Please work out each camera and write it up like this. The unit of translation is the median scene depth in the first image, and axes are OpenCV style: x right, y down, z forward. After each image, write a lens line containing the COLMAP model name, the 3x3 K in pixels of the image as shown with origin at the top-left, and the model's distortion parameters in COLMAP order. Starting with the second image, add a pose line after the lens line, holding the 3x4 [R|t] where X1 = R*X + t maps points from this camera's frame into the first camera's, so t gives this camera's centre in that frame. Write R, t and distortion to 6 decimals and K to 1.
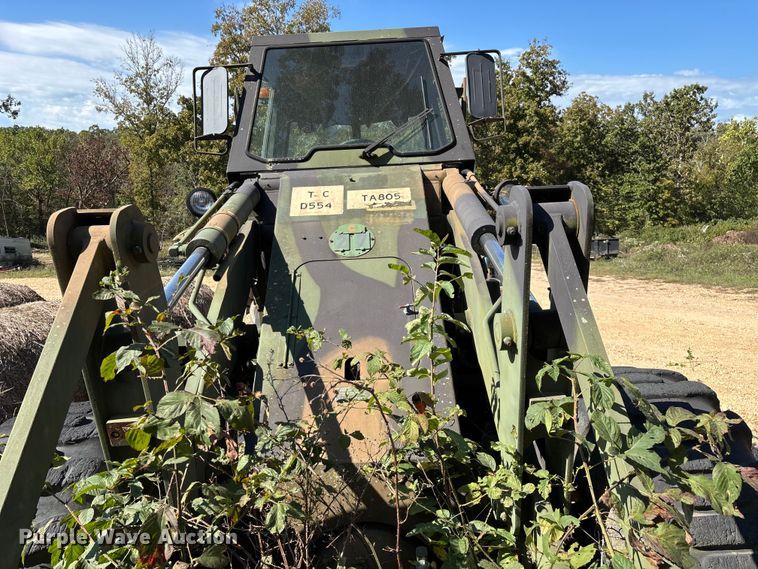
lens RADIAL K [[565.1, 0, 377.2], [0, 565.1, 289.5], [0, 0, 1]] dist [0.028467, -0.015682]
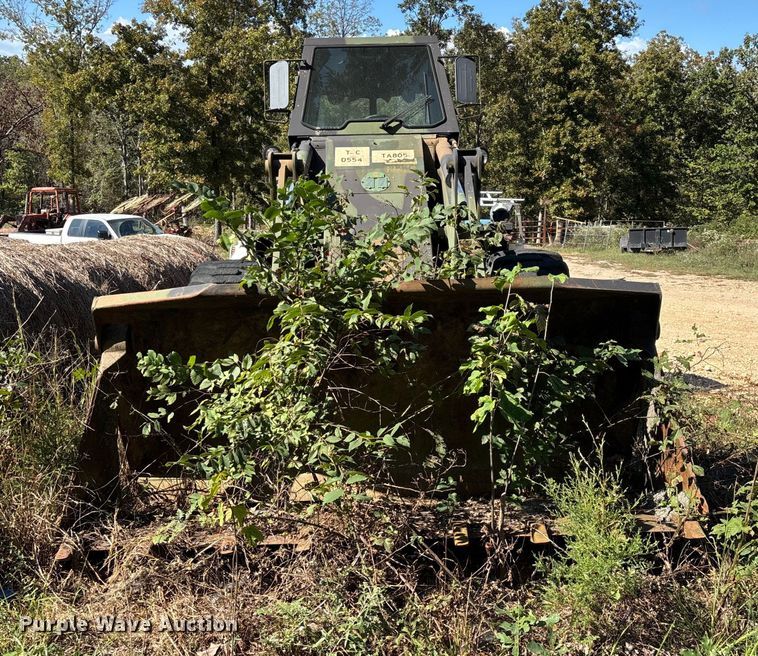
lens RADIAL K [[866.1, 0, 384.5], [0, 866.1, 323.9], [0, 0, 1]] dist [0.011487, 0.000000]
pose [[0.999513, 0.026372, 0.016708, -0.041241], [-0.026615, 0.999541, 0.014501, 0.223815], [-0.016318, -0.014938, 0.999755, -1.166662]]
